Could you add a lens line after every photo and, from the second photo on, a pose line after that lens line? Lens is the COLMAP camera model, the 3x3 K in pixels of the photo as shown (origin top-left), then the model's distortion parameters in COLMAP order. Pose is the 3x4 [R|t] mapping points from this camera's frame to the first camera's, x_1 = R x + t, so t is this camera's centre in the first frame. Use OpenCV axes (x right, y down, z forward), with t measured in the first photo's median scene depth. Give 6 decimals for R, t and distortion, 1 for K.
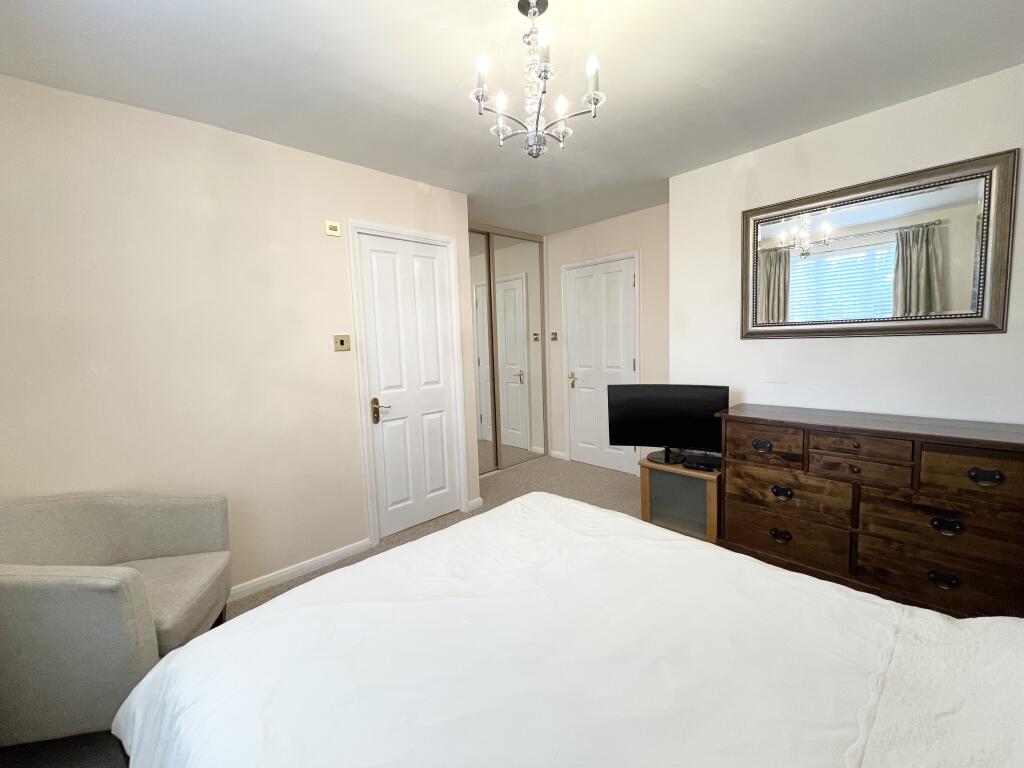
lens RADIAL K [[412.5, 0, 511.0], [0, 412.5, 380.5], [0, 0, 1]] dist [-0.002832, 0.000813]
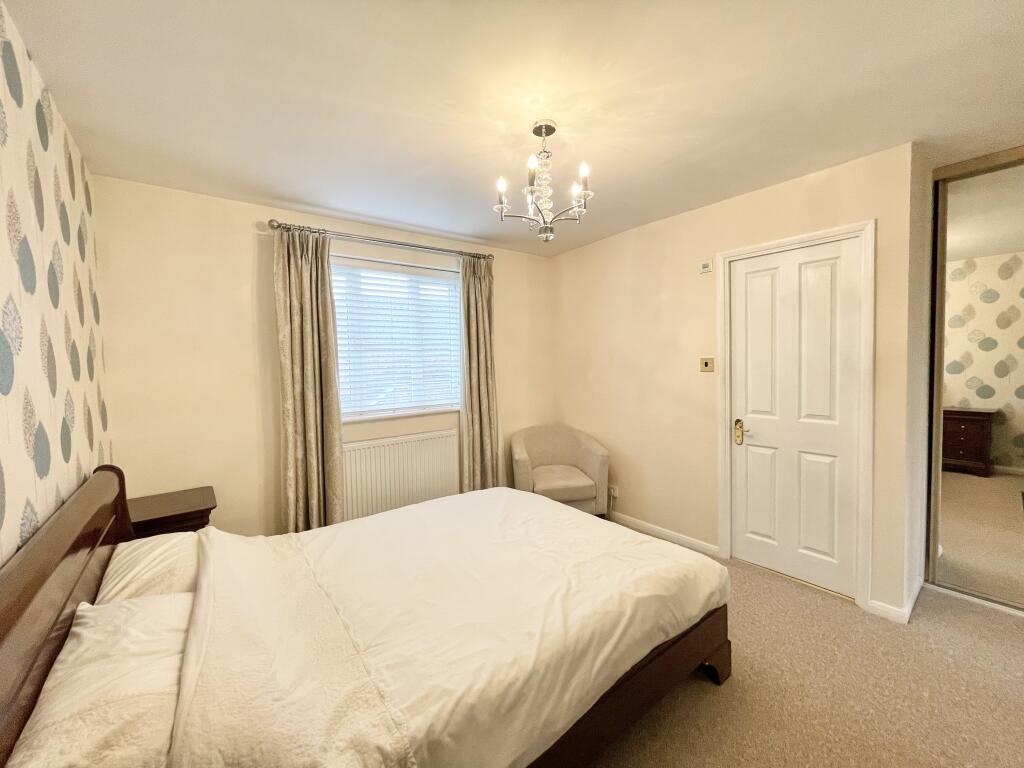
lens RADIAL K [[412.5, 0, 511.0], [0, 412.5, 380.5], [0, 0, 1]] dist [-0.002832, 0.000813]
pose [[-0.097412, 0.077591, -0.992215, 0.692956], [-0.070728, 0.993896, 0.084667, -0.094222], [0.992728, 0.078425, -0.091330, 0.507357]]
